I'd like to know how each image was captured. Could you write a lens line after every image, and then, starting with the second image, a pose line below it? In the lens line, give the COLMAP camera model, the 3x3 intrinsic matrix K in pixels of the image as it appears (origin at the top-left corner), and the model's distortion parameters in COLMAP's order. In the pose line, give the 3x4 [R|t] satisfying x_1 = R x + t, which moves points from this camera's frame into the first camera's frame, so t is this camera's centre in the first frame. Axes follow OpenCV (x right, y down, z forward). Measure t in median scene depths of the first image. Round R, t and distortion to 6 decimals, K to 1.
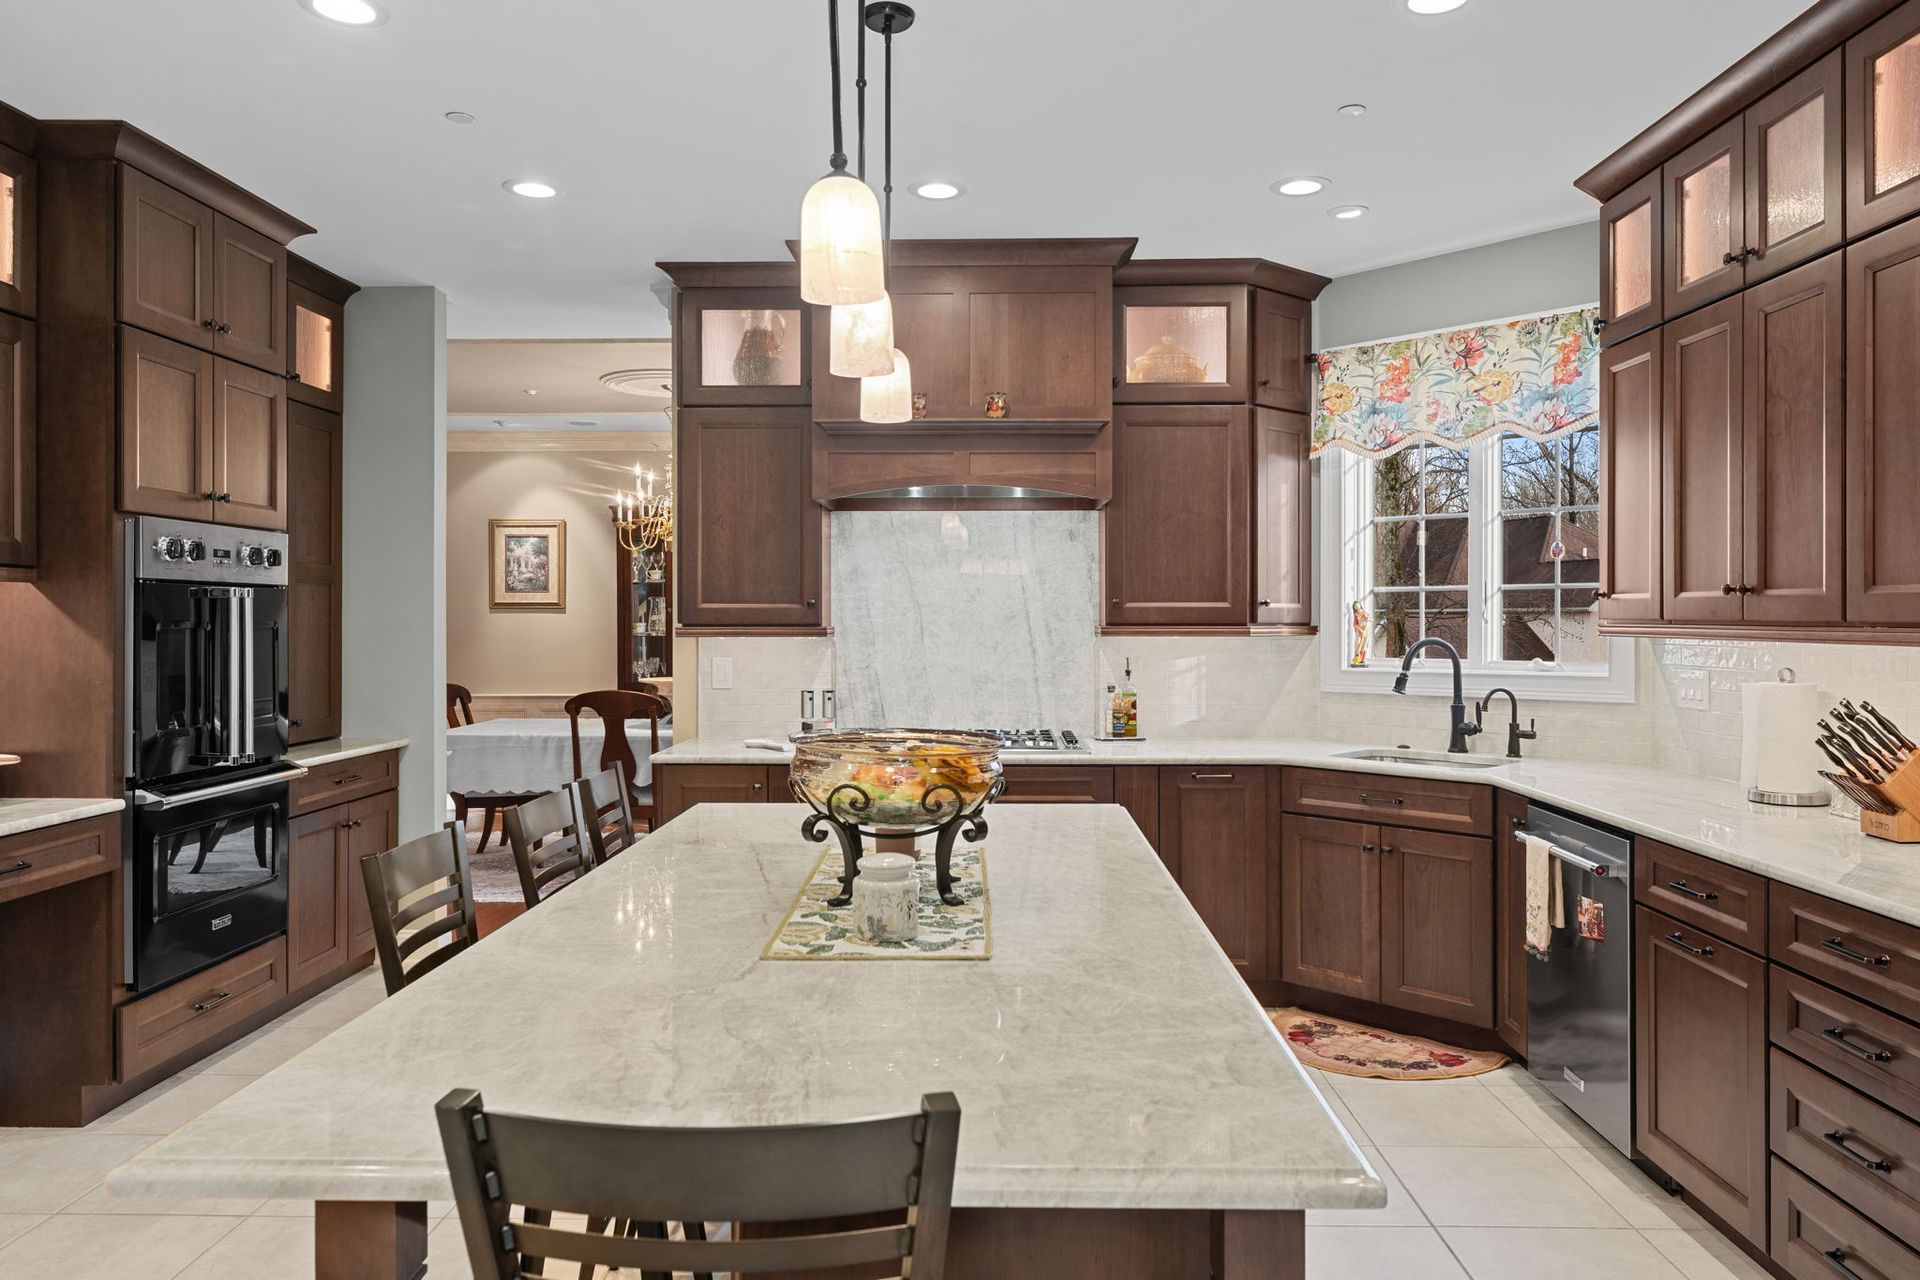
lens RADIAL K [[1311.5, 0, 956.2], [0, 1311.5, 617.6], [0, 0, 1]] dist [0.001208, -0.001697]
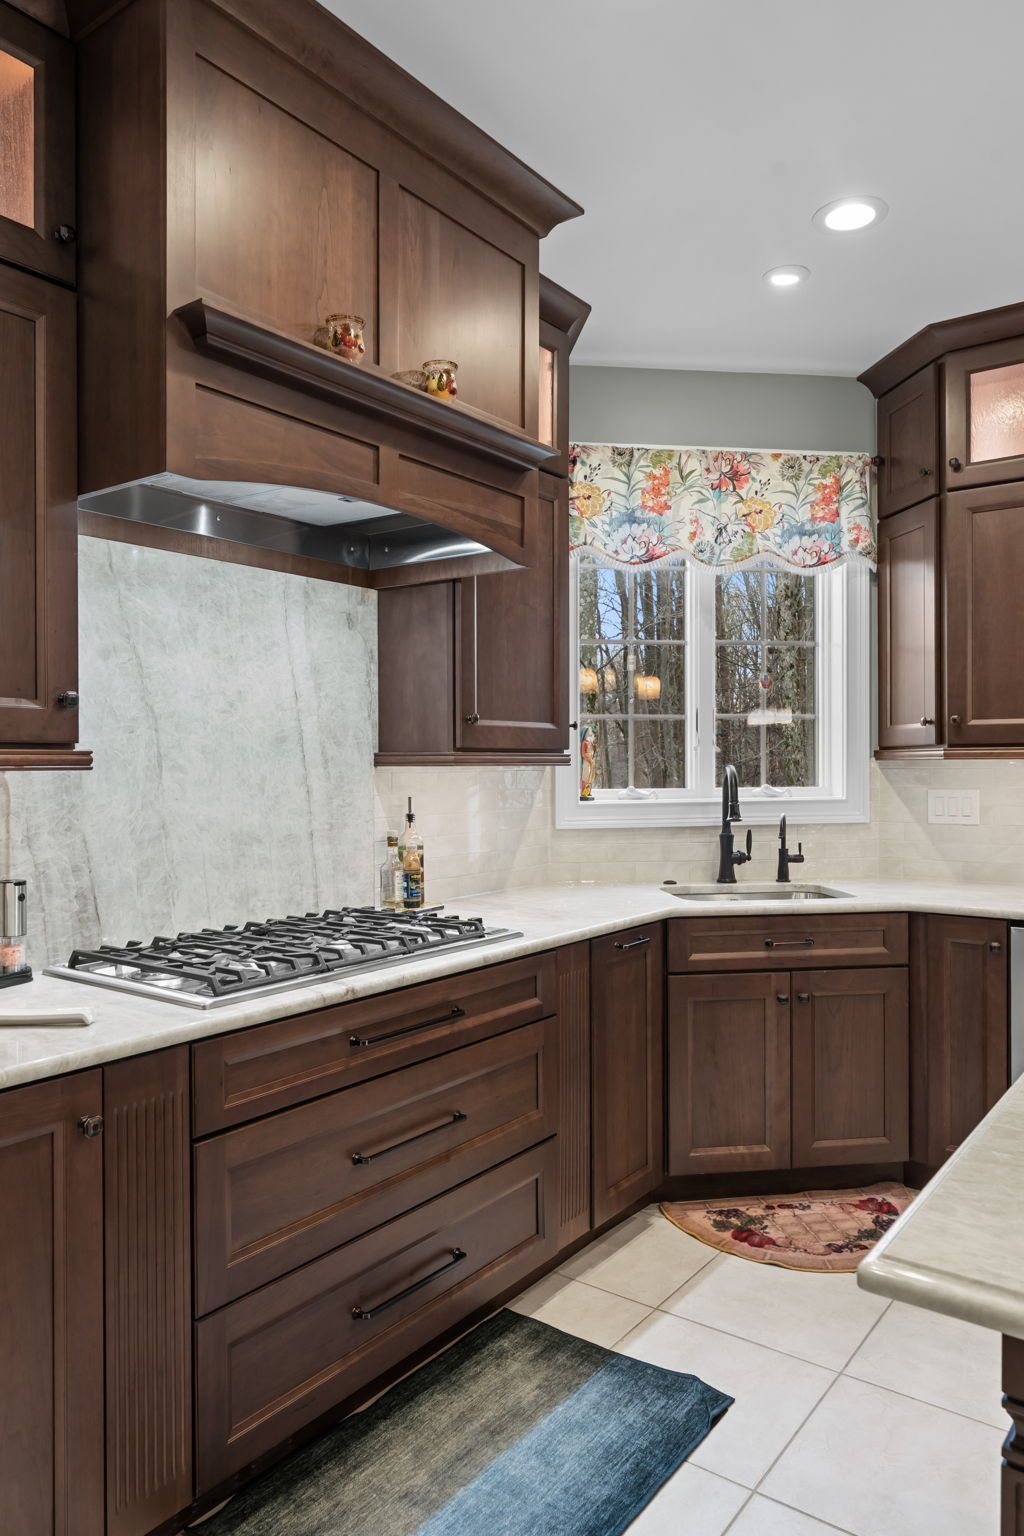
lens RADIAL K [[1037.1, 0, 514.7], [0, 1037.1, 766.1], [0, 0, 1]] dist [0.000808, 0.000739]
pose [[0.575159, -0.003595, 0.818033, -0.344750], [0.005248, 0.999986, 0.000705, 0.014818], [-0.818025, 0.003888, 0.575170, 0.695108]]
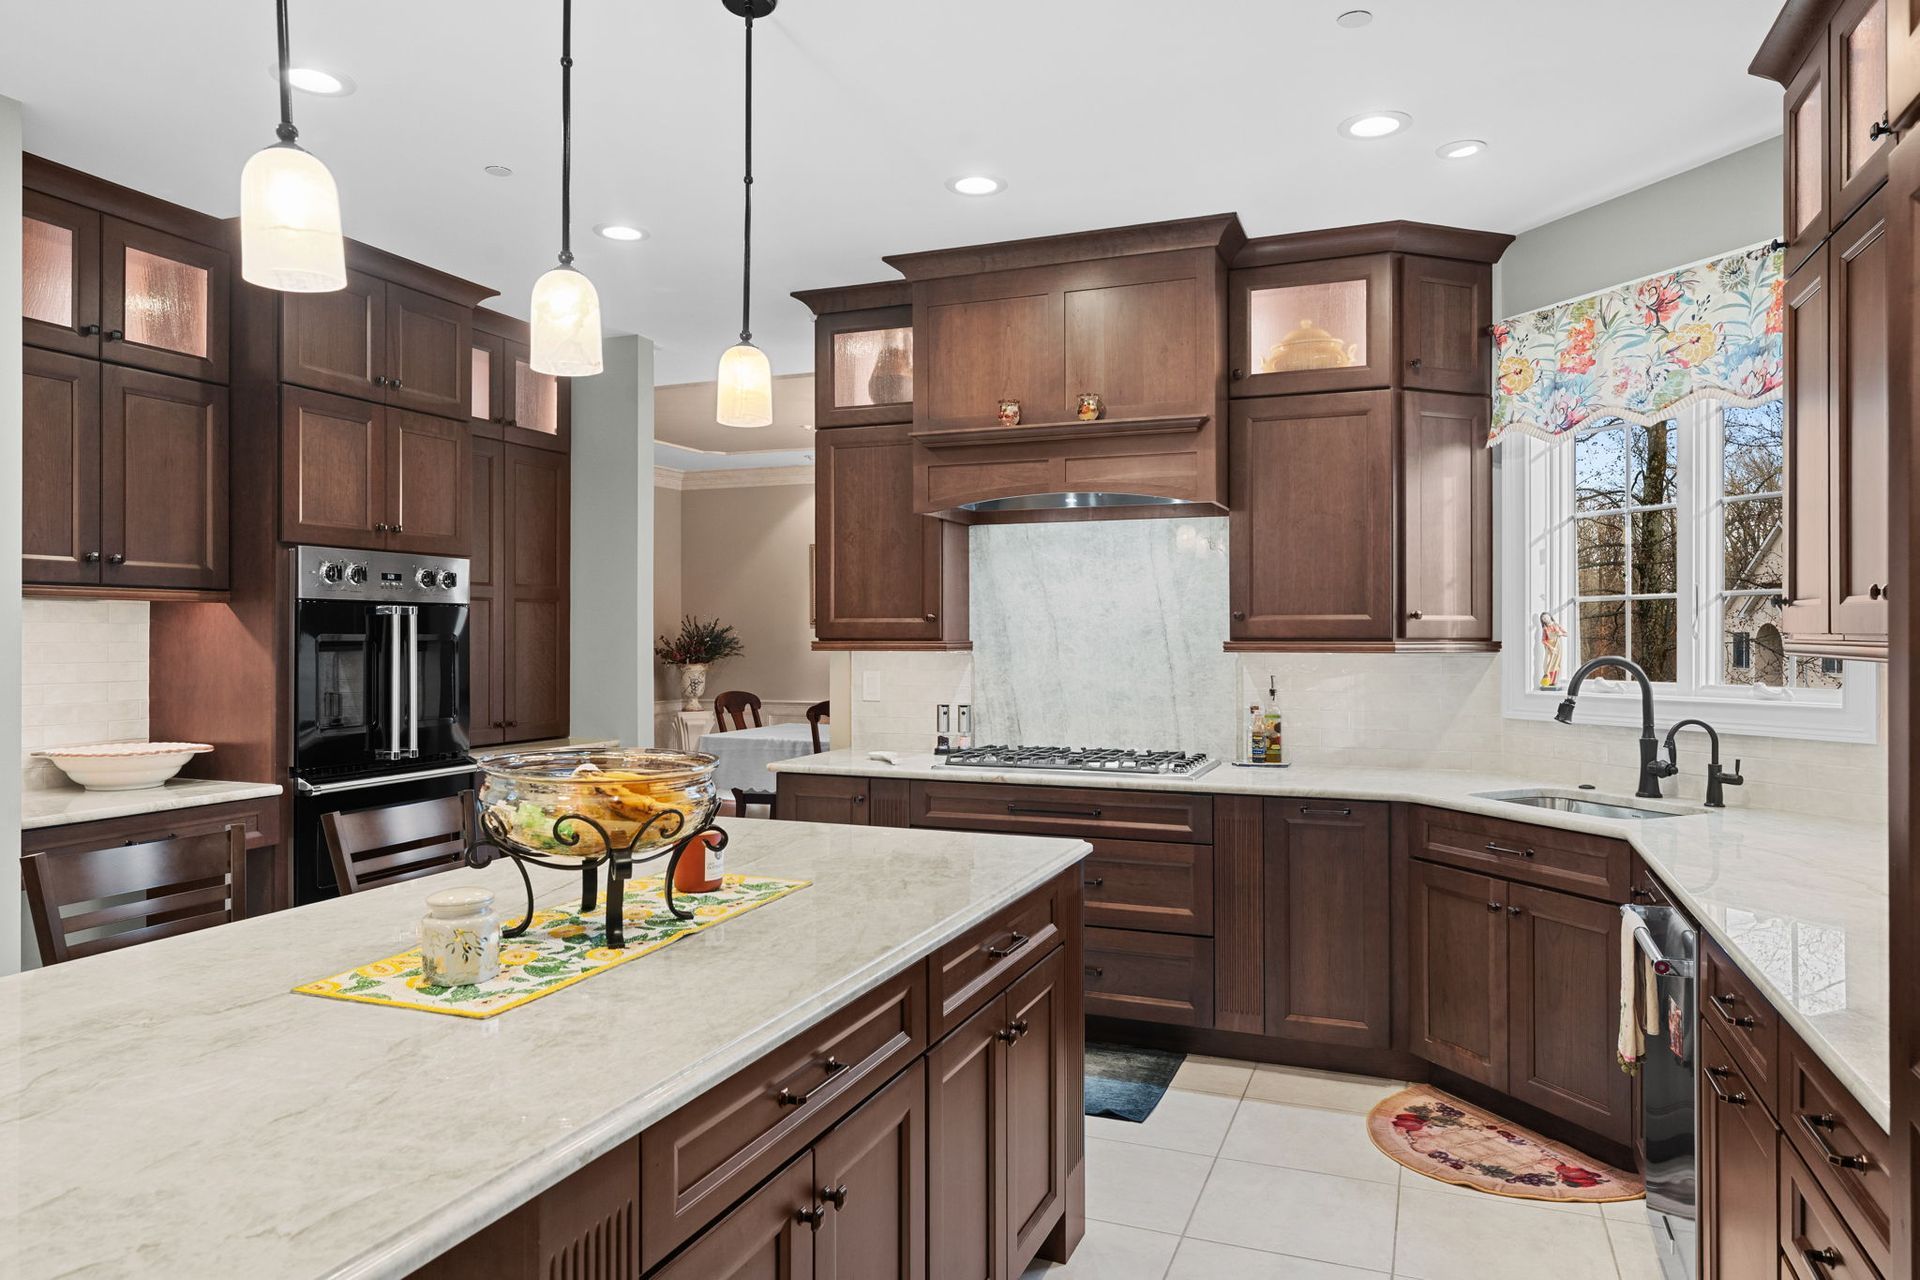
lens RADIAL K [[1221.6, 0, 952.3], [0, 1221.6, 630.4], [0, 0, 1]] dist [-0.000404, -0.000425]
pose [[0.936554, -0.000724, -0.350523, 0.247040], [-0.000016, 0.999998, -0.002109, 0.000926], [0.350524, 0.001981, 0.936552, 0.139967]]
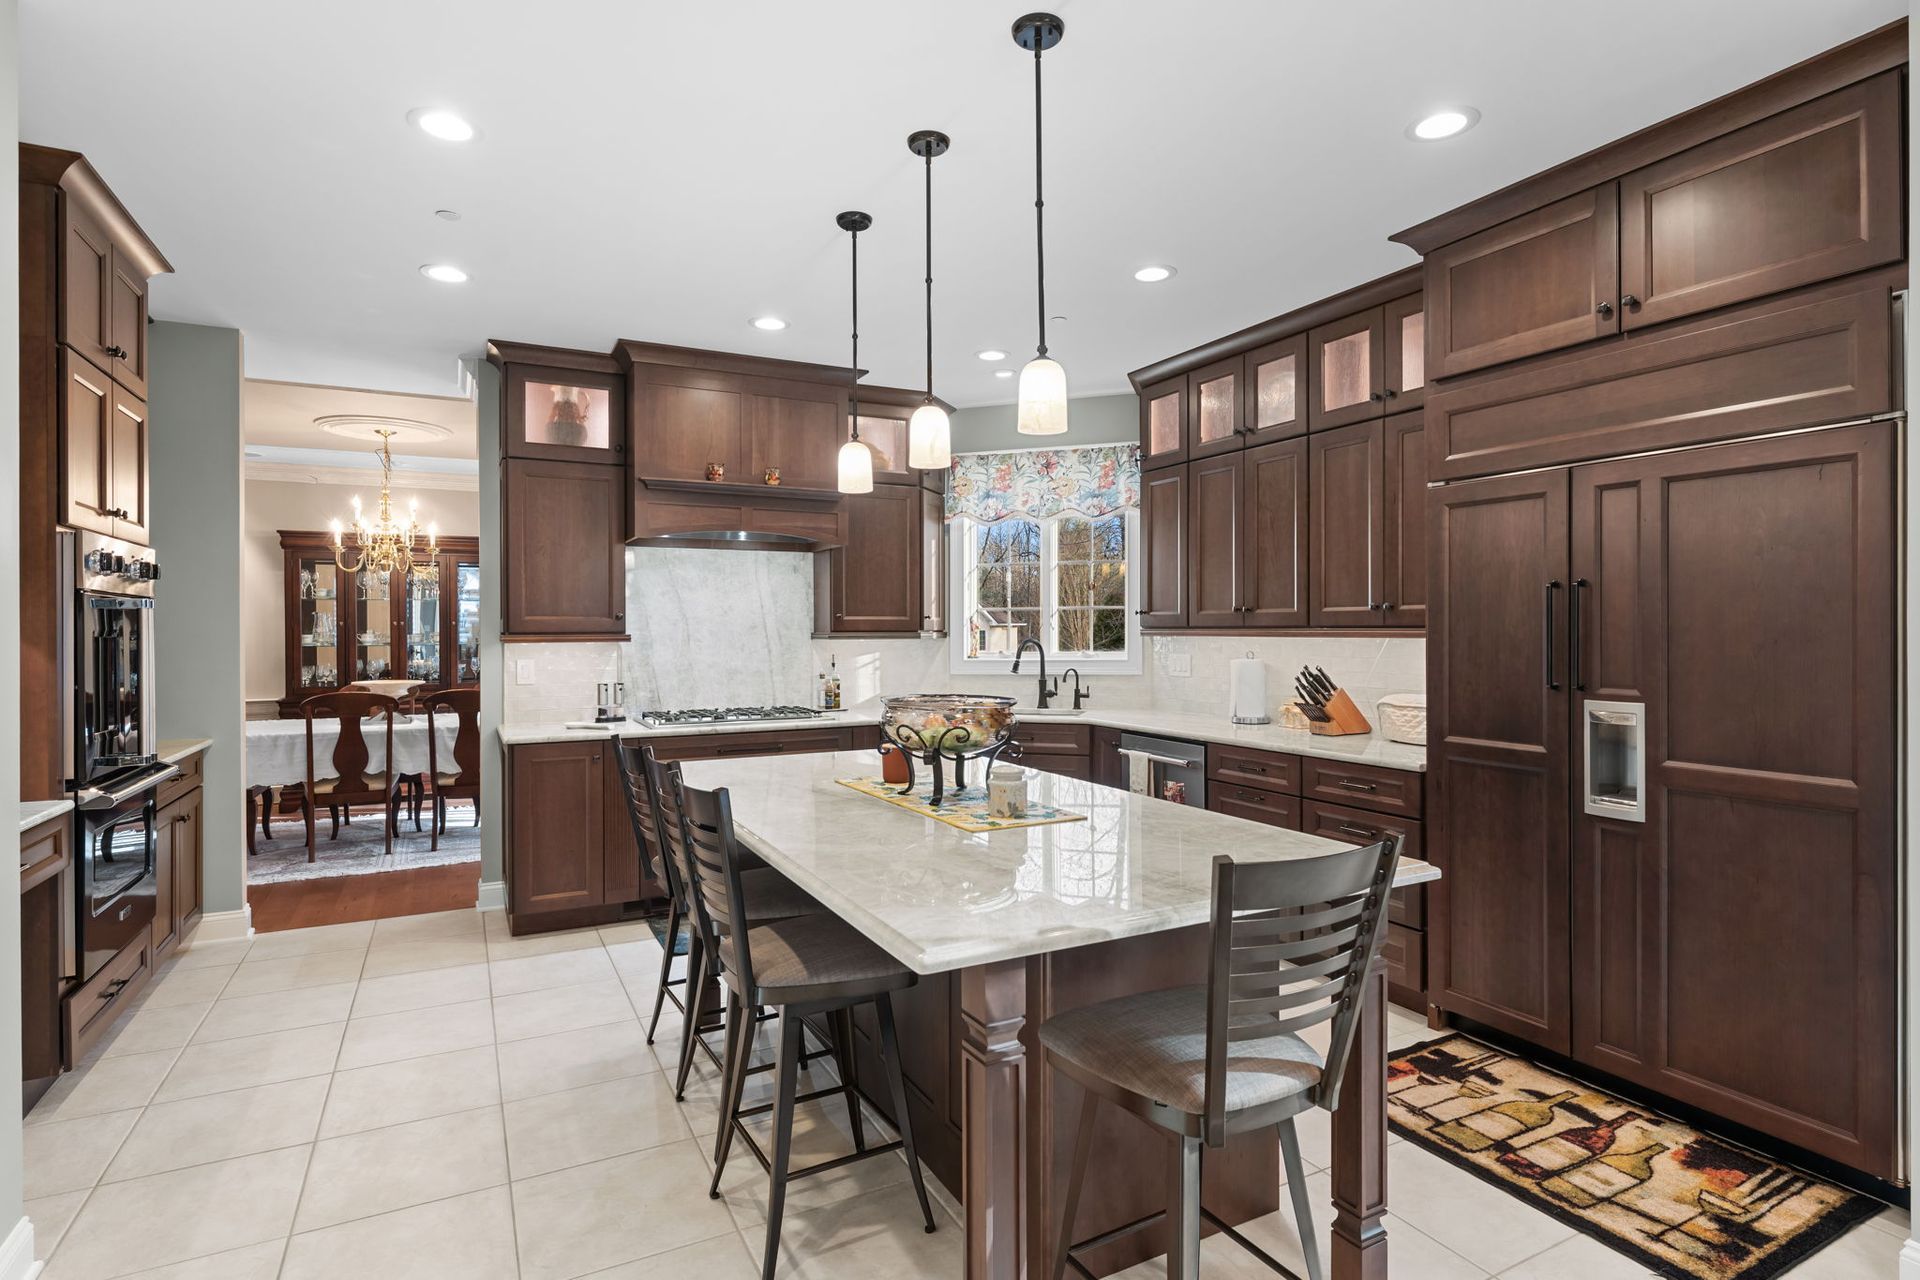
lens RADIAL K [[977.5, 0, 958.4], [0, 977.5, 635.3], [0, 0, 1]] dist [-0.000537, -0.000651]
pose [[0.875696, -0.005982, 0.482826, -0.303765], [0.004059, 0.999979, 0.005027, 0.004940], [-0.482846, -0.002443, 0.875702, -0.018689]]
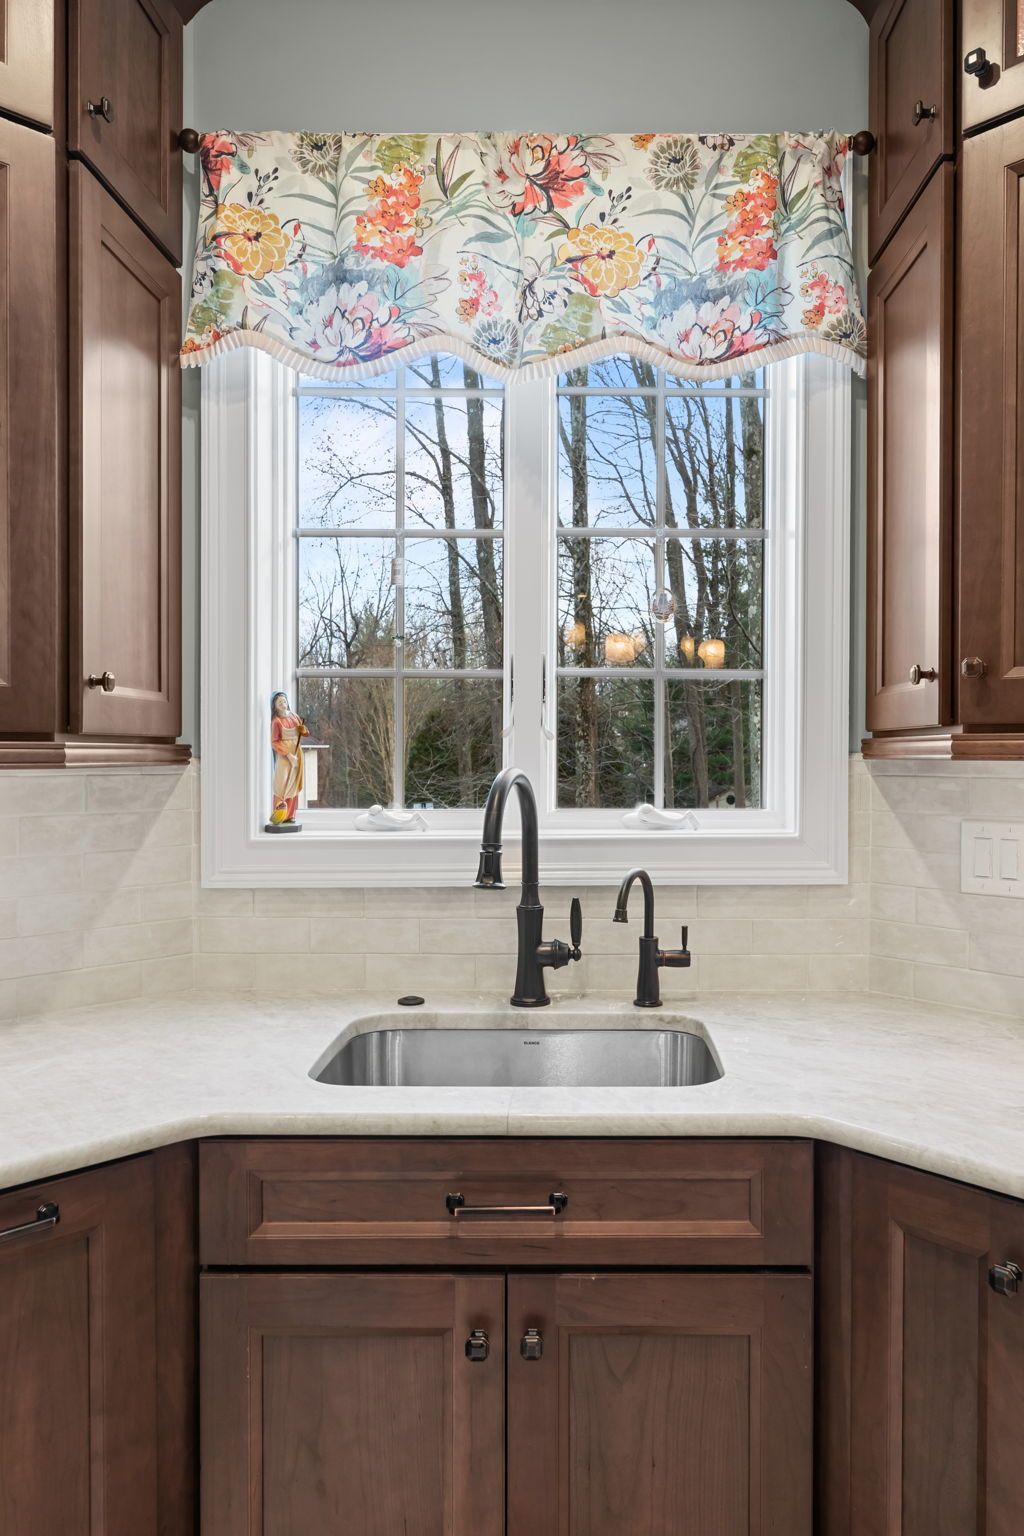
lens RADIAL K [[1067.8, 0, 586.3], [0, 1067.8, 763.0], [0, 0, 1]] dist [-0.000246, -0.001336]
pose [[0.684112, -0.004779, 0.729361, 0.110915], [-0.001543, 0.999967, 0.008000, 0.010697], [-0.729375, -0.006598, 0.684082, 0.726207]]
